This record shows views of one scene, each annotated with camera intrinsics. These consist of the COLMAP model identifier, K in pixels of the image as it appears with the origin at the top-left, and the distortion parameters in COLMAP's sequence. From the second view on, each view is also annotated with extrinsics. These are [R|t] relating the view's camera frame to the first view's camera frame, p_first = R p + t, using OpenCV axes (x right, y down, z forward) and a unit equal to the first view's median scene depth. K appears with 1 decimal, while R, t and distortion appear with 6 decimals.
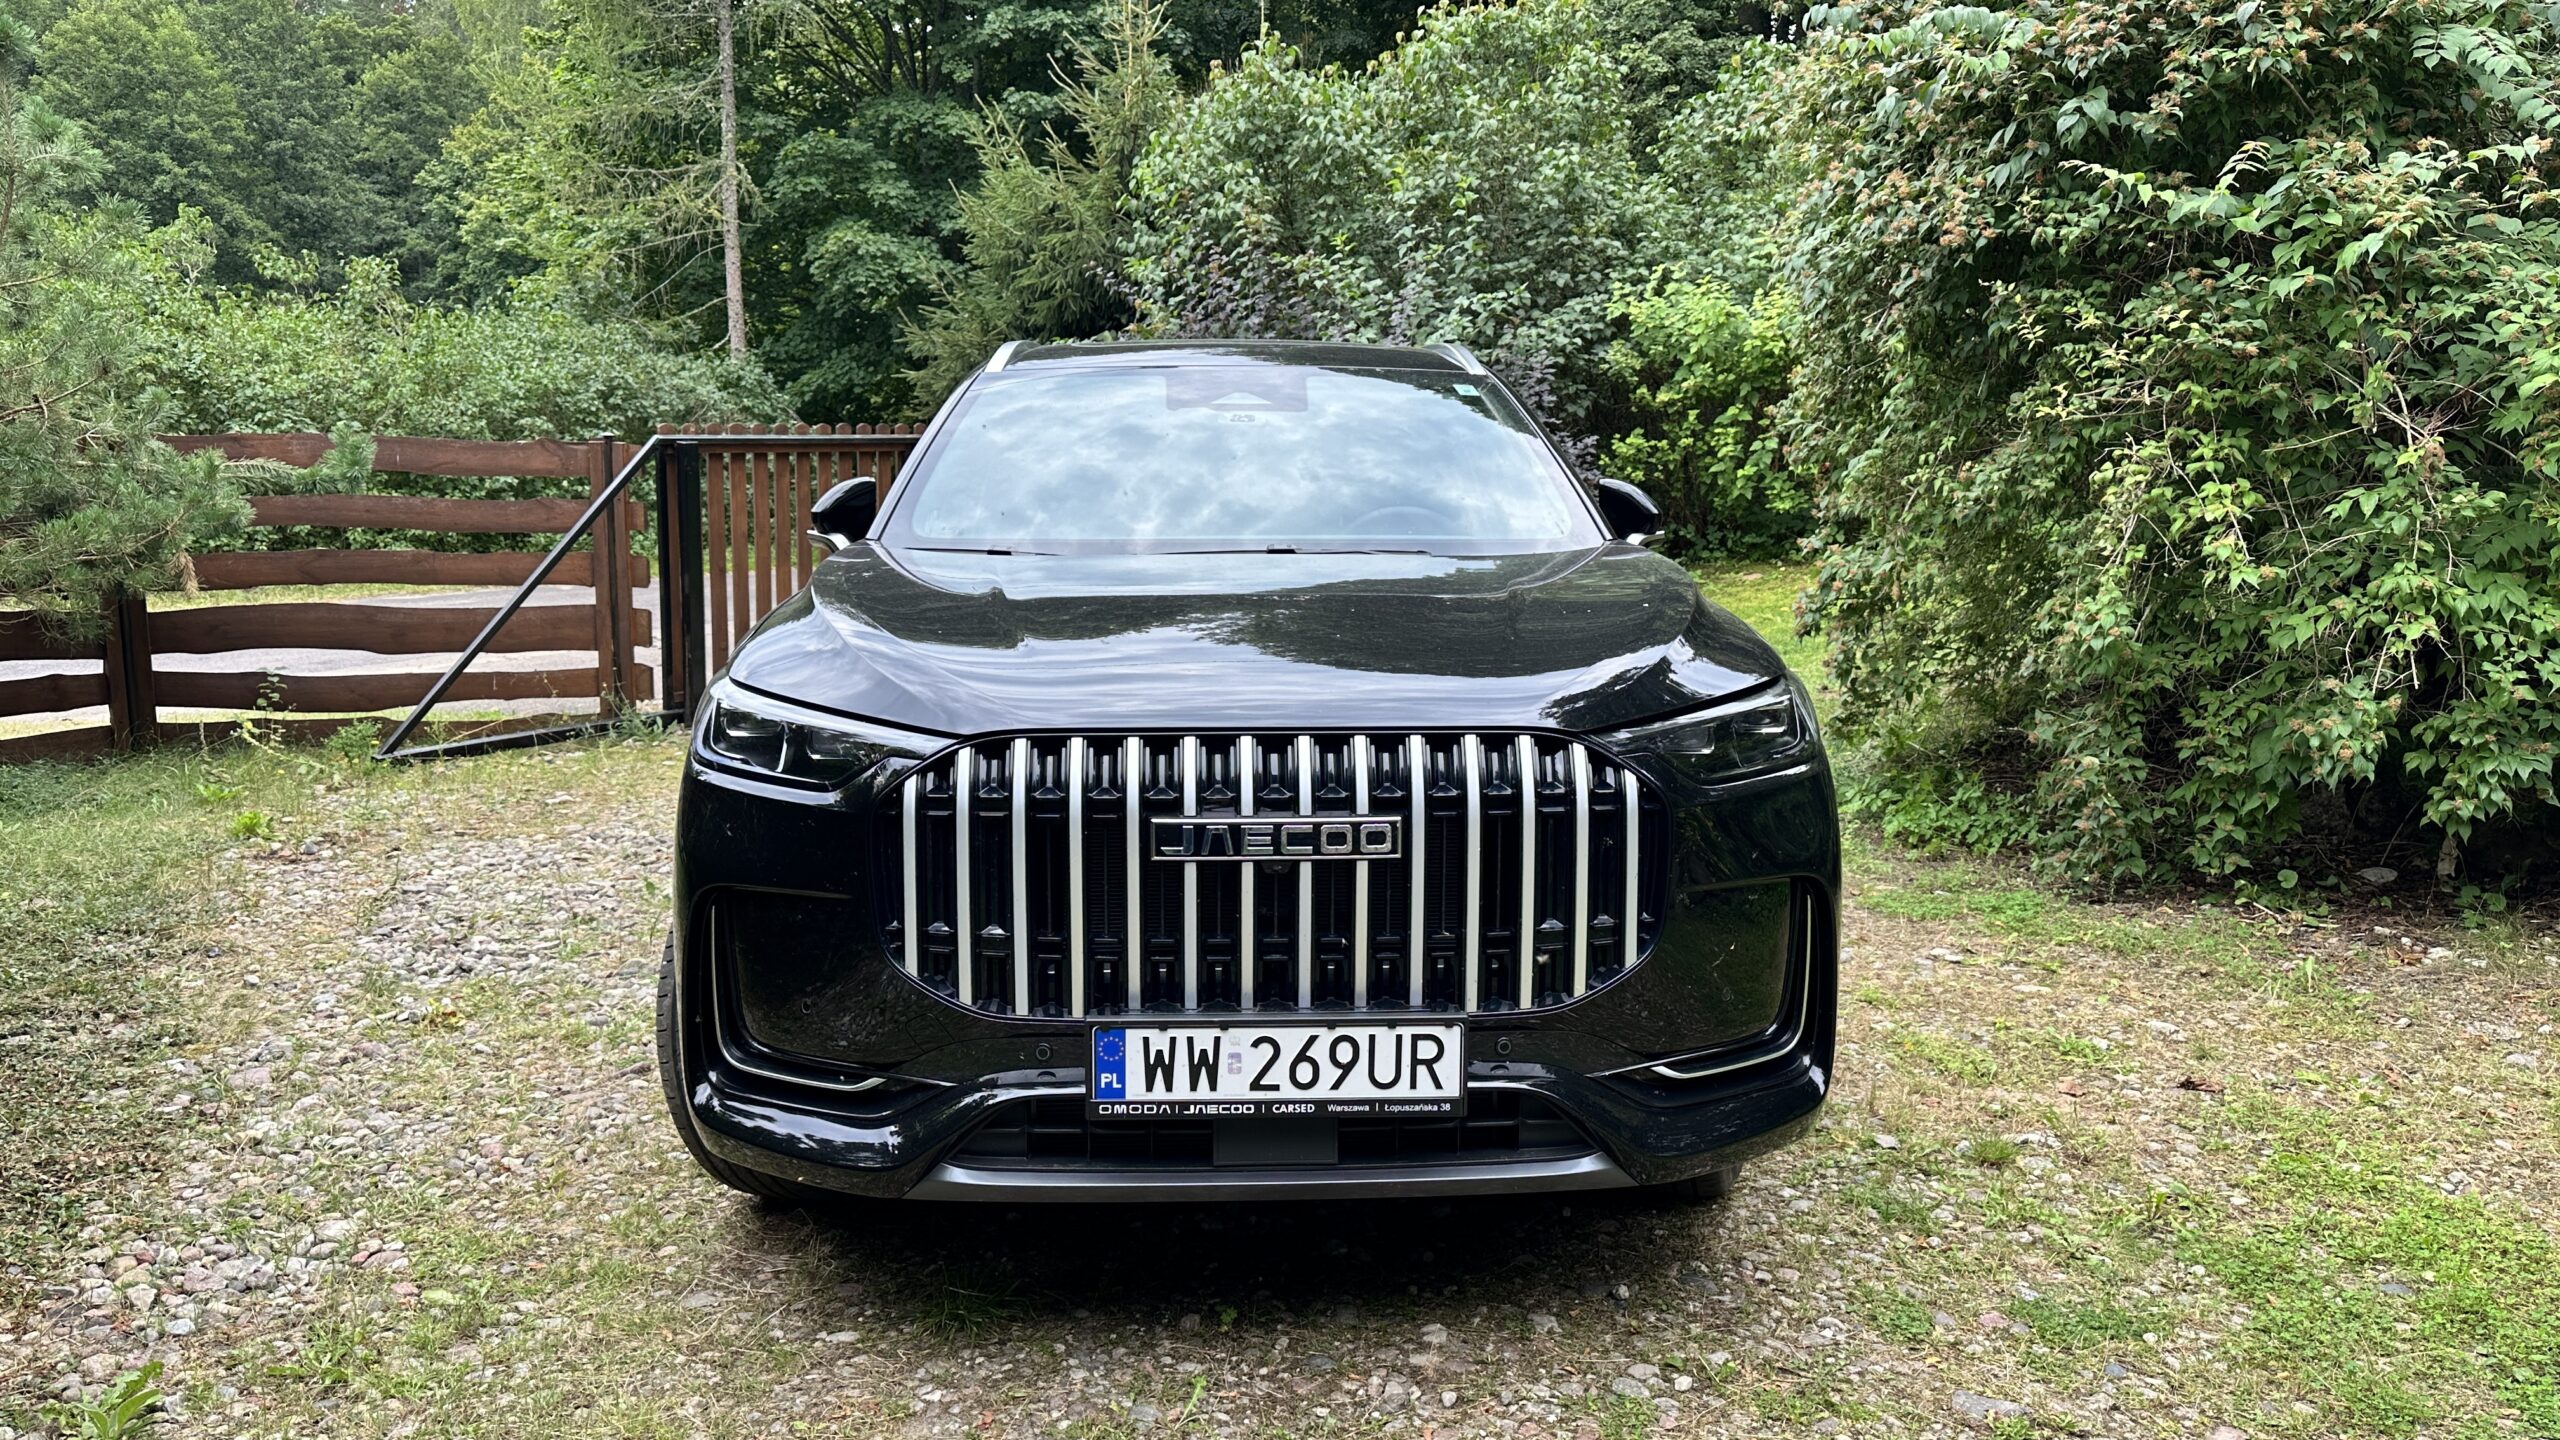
lens RADIAL K [[1751.0, 0, 1280.0], [0, 1751.0, 720.0], [0, 0, 1]] dist [0.066733, -0.065000]
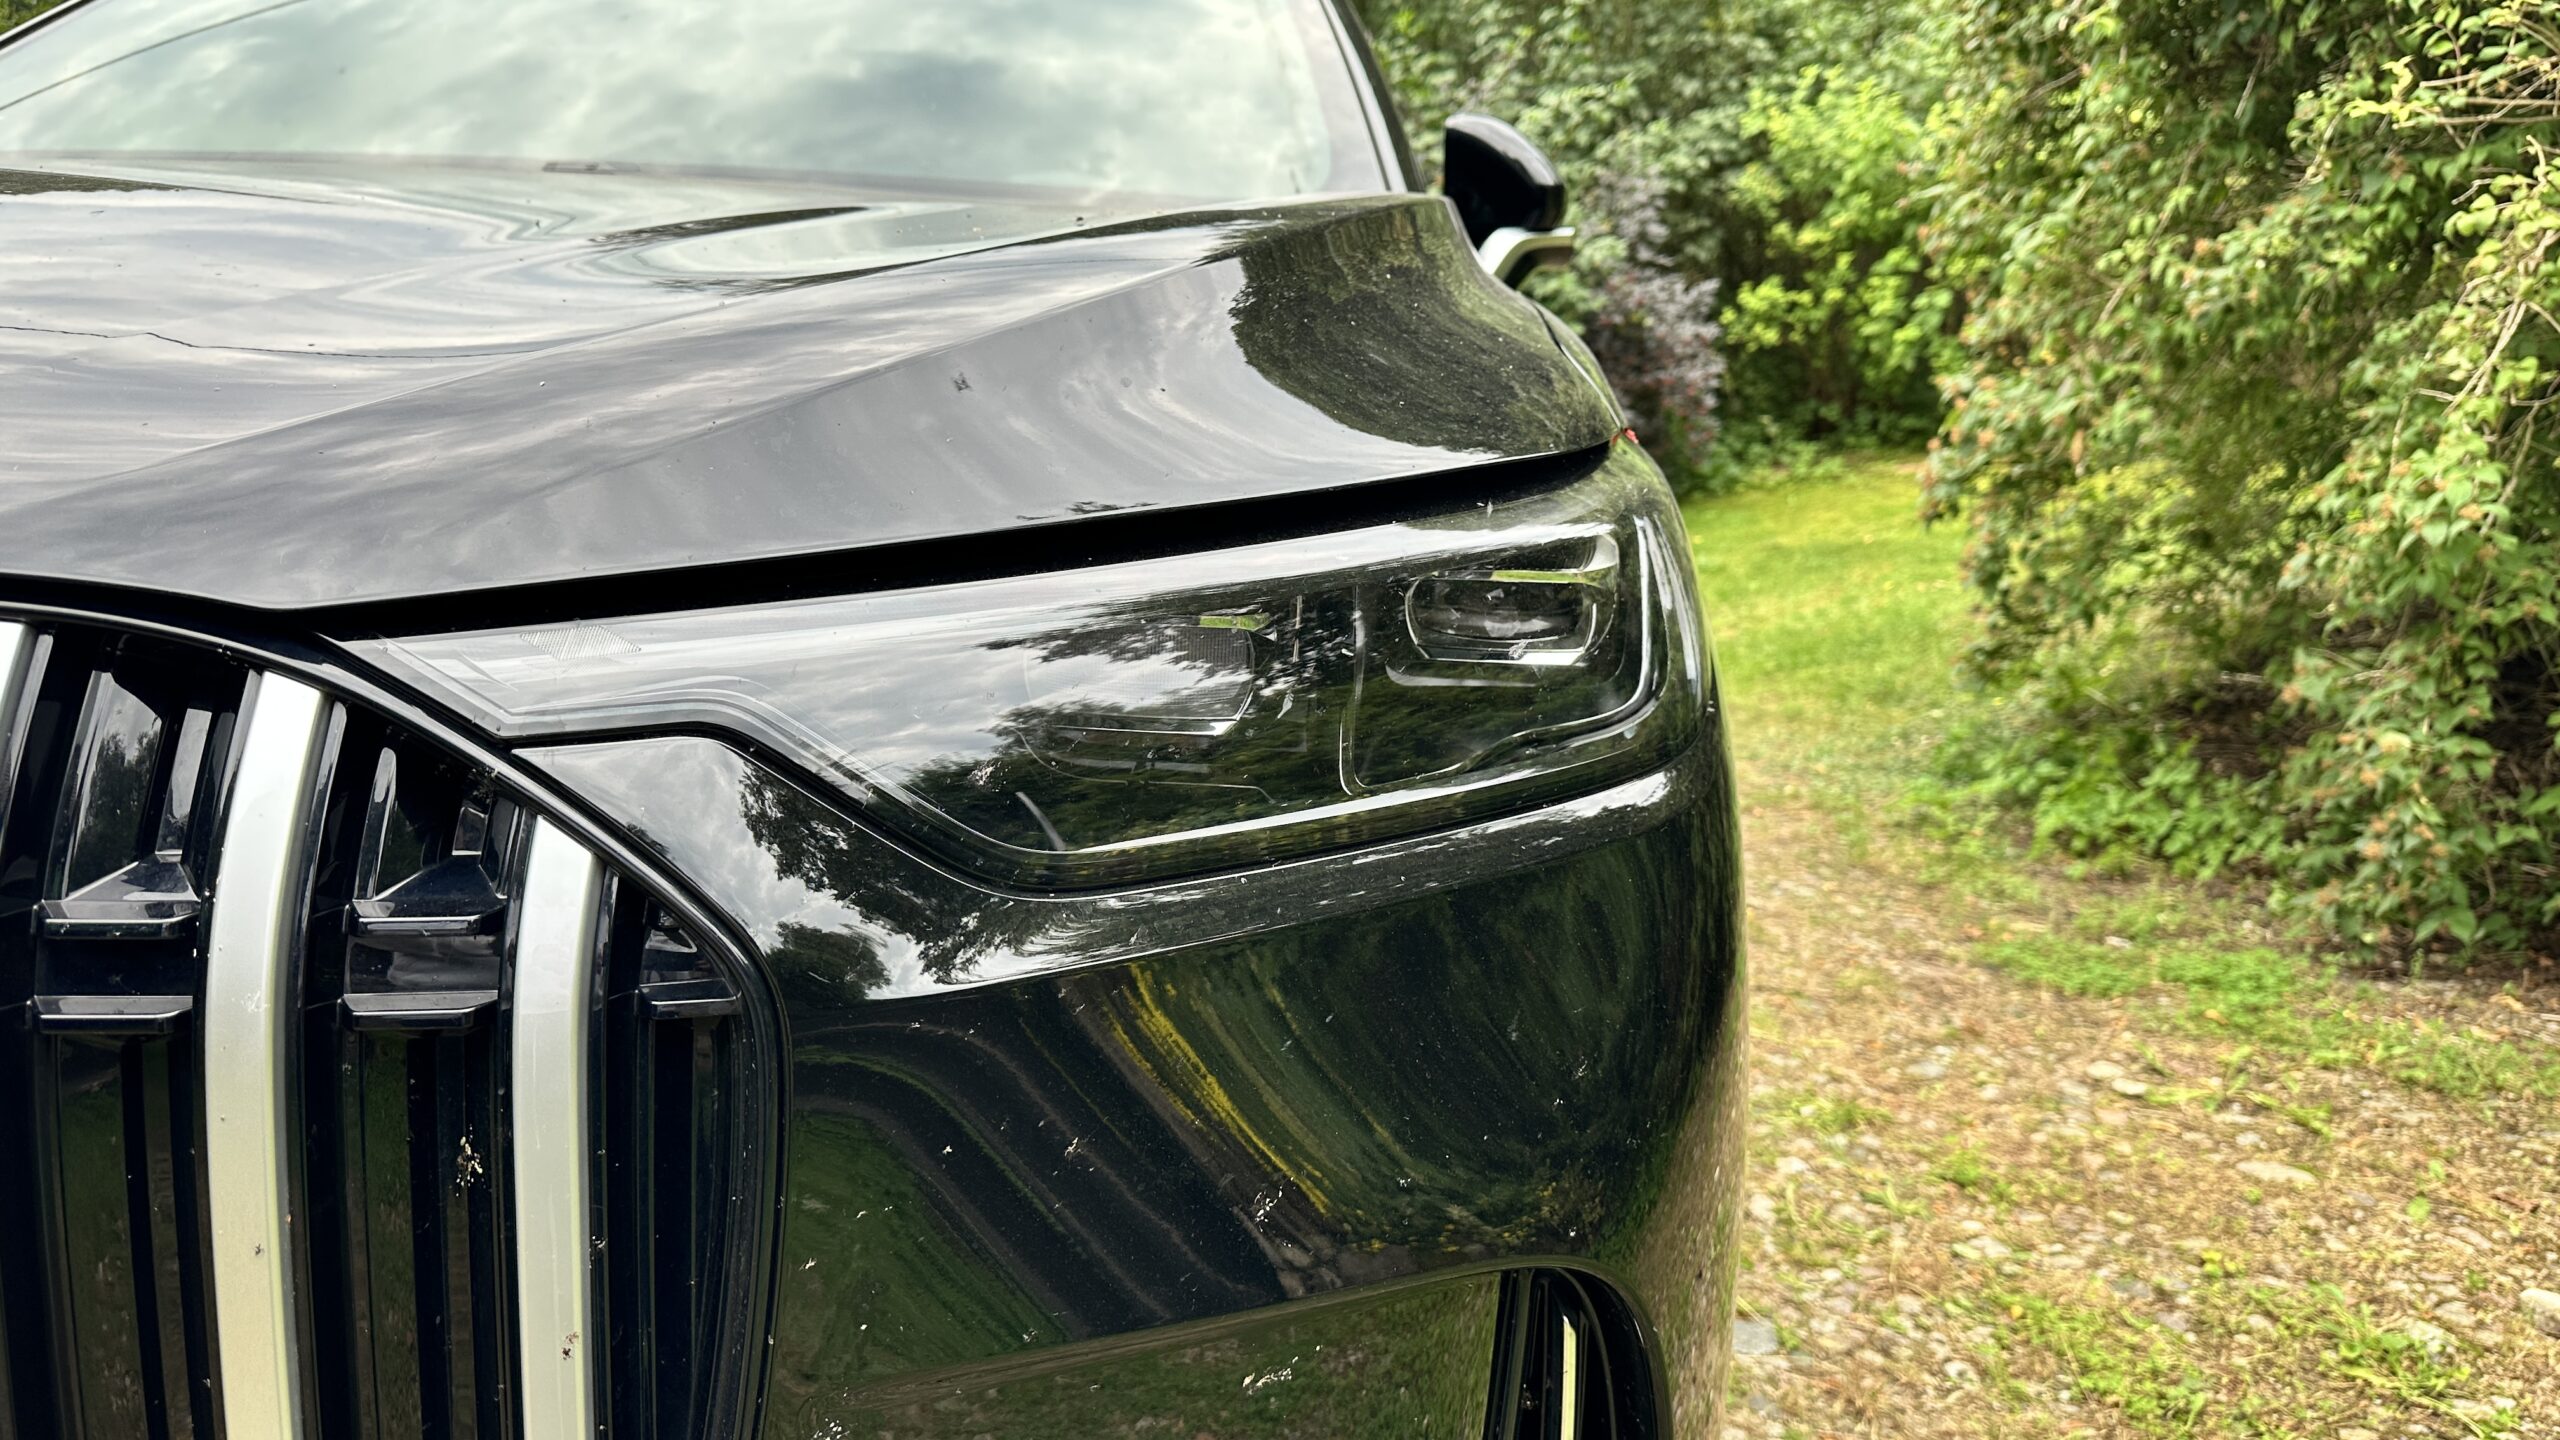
lens RADIAL K [[1855.0, 0, 1274.7], [0, 1855.0, 714.1], [0, 0, 1]] dist [-0.002116, 0.008163]
pose [[0.995957, 0.050607, -0.074222, 0.117723], [-0.046941, 0.997629, 0.050334, 0.000880], [0.076593, -0.046646, 0.995971, 0.315436]]
